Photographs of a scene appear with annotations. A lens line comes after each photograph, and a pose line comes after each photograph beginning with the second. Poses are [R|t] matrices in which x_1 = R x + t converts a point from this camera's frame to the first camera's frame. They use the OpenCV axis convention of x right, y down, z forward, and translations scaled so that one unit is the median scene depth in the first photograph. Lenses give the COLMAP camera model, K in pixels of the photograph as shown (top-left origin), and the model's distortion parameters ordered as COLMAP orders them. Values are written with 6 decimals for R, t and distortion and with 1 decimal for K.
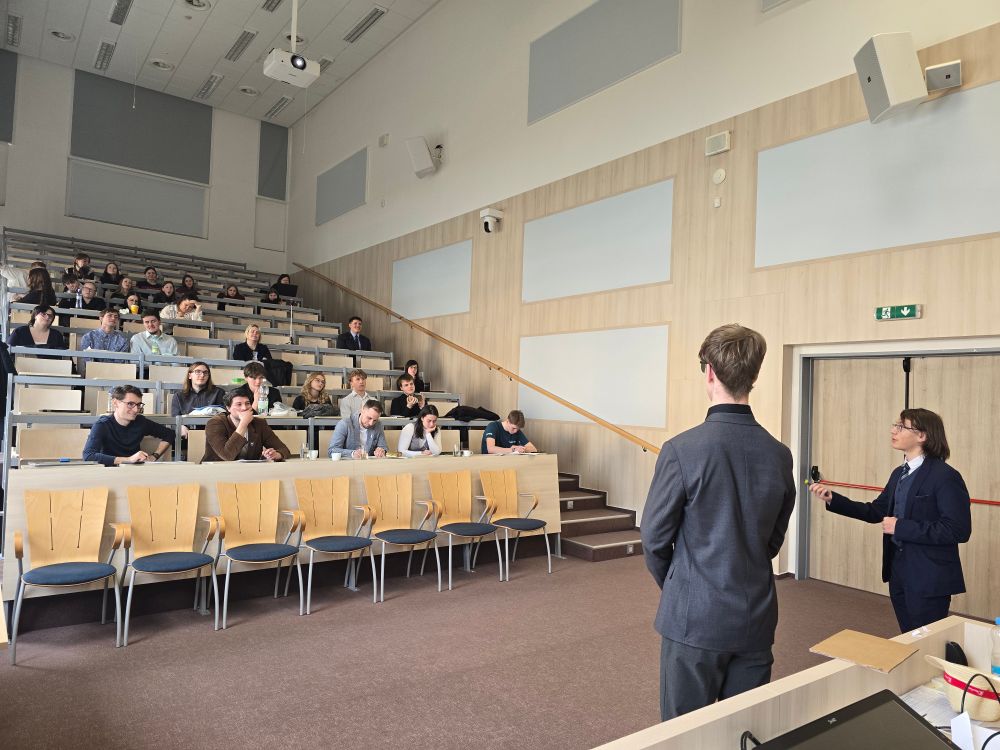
lens RADIAL K [[671.4, 0, 498.3], [0, 671.4, 375.3], [0, 0, 1]] dist [0.047239, -0.038640]
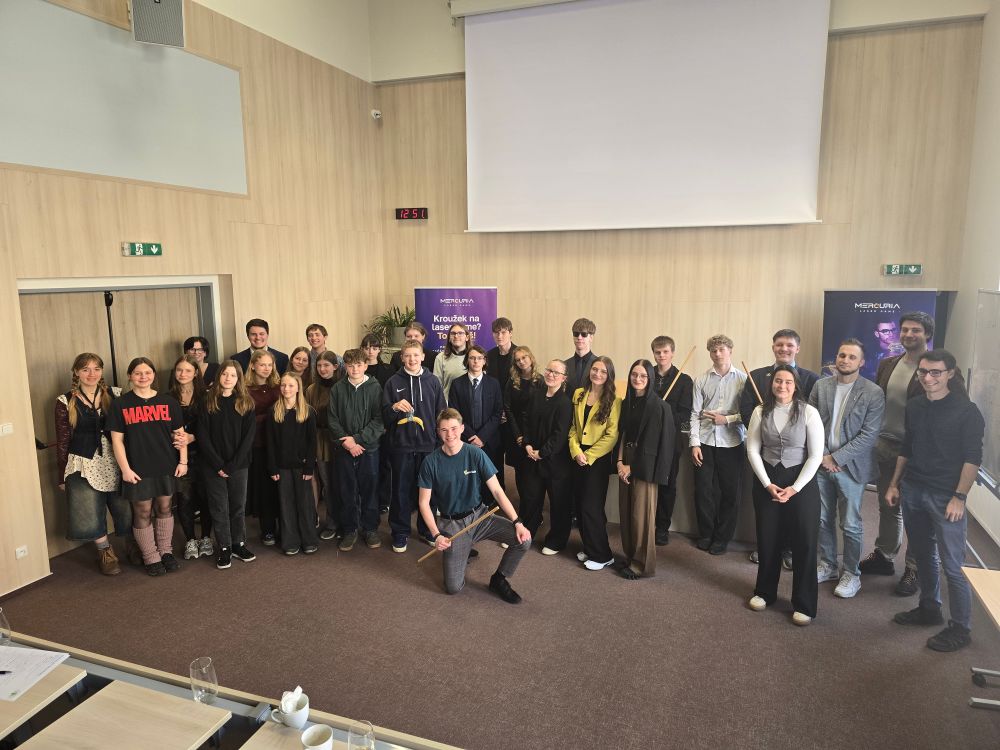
lens RADIAL K [[671.4, 0, 512.2], [0, 671.4, 374.2], [0, 0, 1]] dist [0.047239, -0.038640]
pose [[-0.553761, -0.168312, 0.815487, -0.567397], [-0.044711, 0.983955, 0.172722, -0.110429], [-0.831474, 0.059185, -0.552402, 1.133054]]
